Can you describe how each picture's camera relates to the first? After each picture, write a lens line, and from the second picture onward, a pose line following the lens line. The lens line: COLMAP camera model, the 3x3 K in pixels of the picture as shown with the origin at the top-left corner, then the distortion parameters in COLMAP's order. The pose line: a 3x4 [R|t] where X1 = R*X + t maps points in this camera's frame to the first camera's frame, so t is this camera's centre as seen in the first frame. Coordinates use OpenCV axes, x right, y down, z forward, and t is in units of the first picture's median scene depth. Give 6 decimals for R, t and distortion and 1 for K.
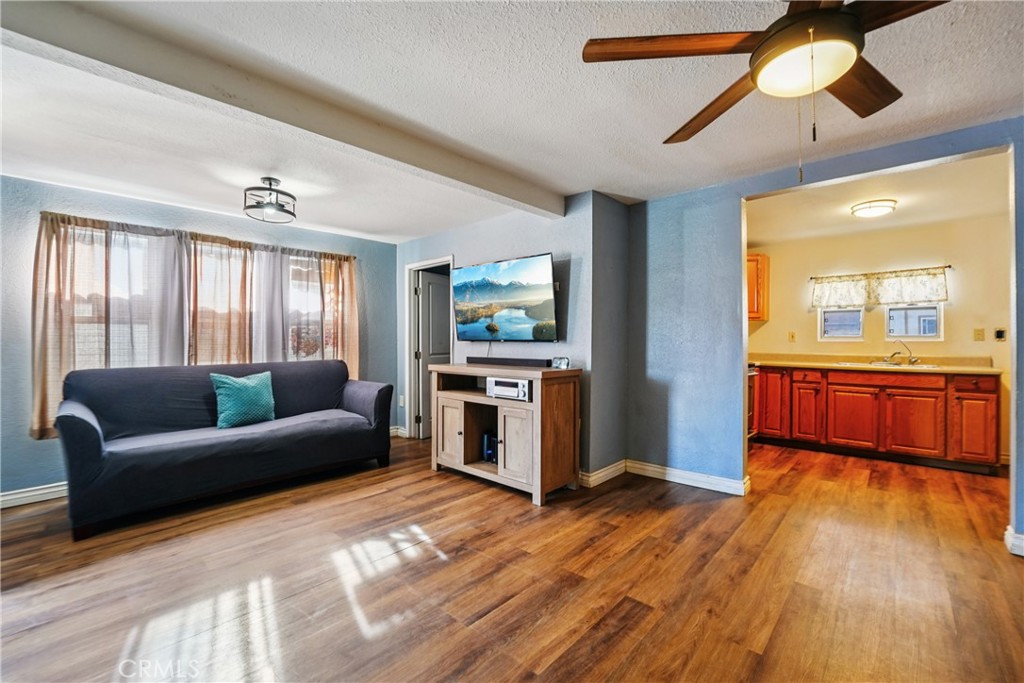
lens RADIAL K [[426.7, 0, 511.3], [0, 426.7, 338.9], [0, 0, 1]] dist [-0.028855, 0.002151]
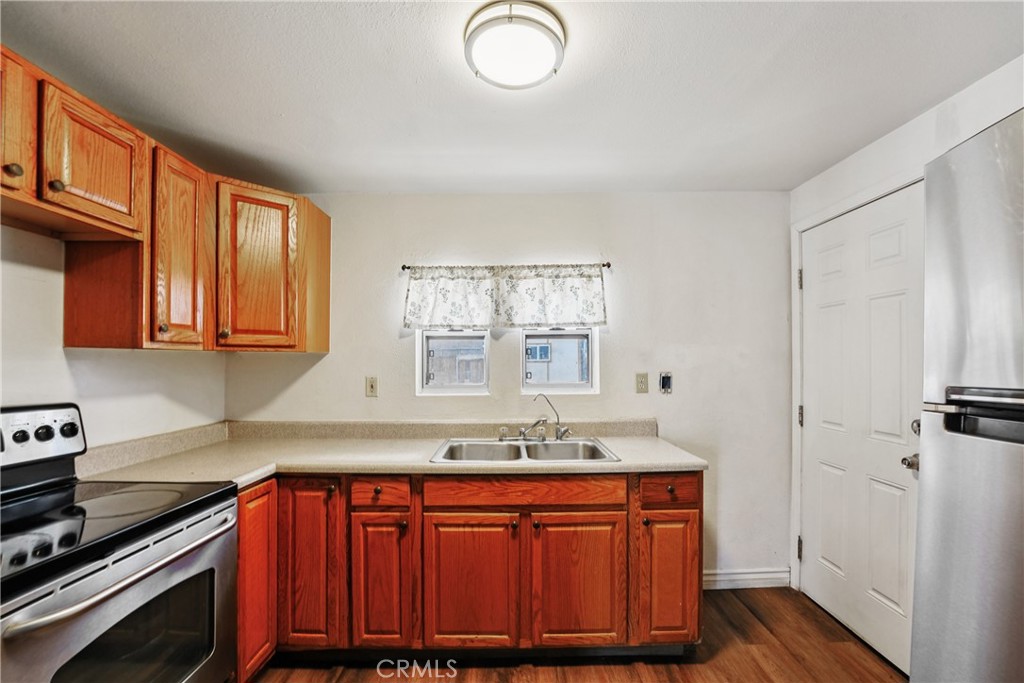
lens RADIAL K [[426.7, 0, 513.2], [0, 426.7, 360.7], [0, 0, 1]] dist [-0.028855, 0.002151]
pose [[0.716849, -0.004462, 0.697214, 0.526474], [0.002847, 0.999990, 0.003473, -0.042424], [-0.697222, -0.000504, 0.716855, 0.638587]]
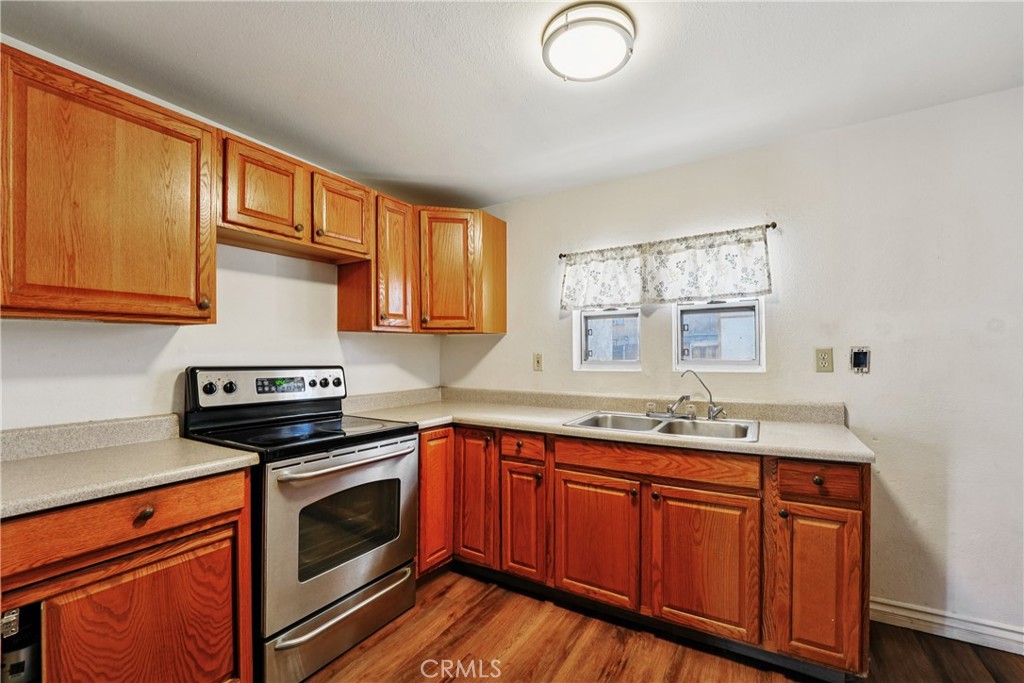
lens RADIAL K [[426.7, 0, 509.3], [0, 426.7, 350.7], [0, 0, 1]] dist [-0.028855, 0.002151]
pose [[0.978043, -0.011901, 0.208064, 0.607291], [0.011863, 0.999929, 0.001431, -0.025096], [-0.208066, 0.001069, 0.978114, 0.539474]]
